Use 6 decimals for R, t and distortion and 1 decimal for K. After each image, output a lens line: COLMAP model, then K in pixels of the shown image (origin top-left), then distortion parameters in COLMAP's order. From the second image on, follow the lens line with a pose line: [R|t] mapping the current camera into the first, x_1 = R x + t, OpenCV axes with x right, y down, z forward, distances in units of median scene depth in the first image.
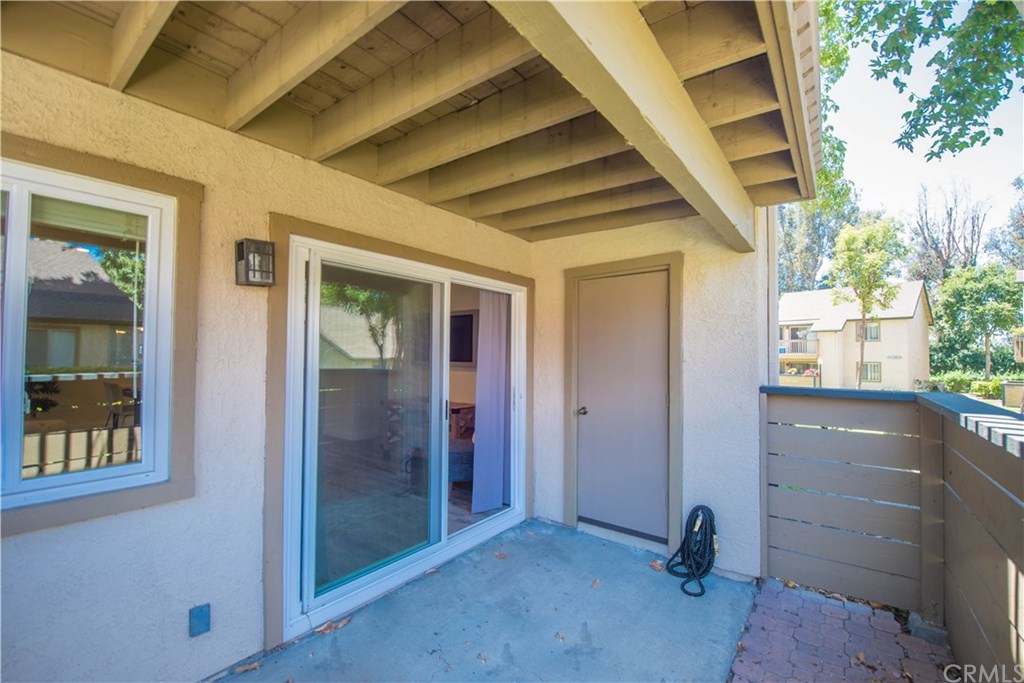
lens RADIAL K [[416.8, 0, 513.1], [0, 416.8, 342.1], [0, 0, 1]] dist [-0.018049, -0.002094]
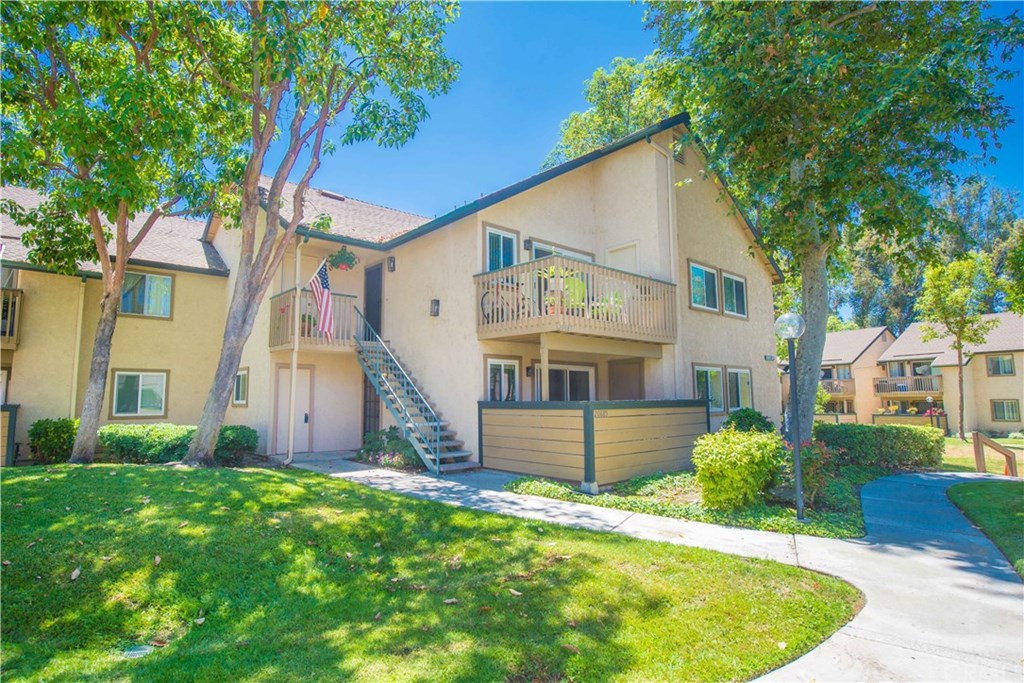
lens RADIAL K [[523.5, 0, 511.9], [0, 523.5, 342.5], [0, 0, 1]] dist [-0.003035, -0.001936]
pose [[0.984142, -0.032352, -0.174409, 0.012728], [0.018410, 0.996546, -0.080972, -0.003058], [0.176426, 0.076477, 0.981338, -0.305533]]
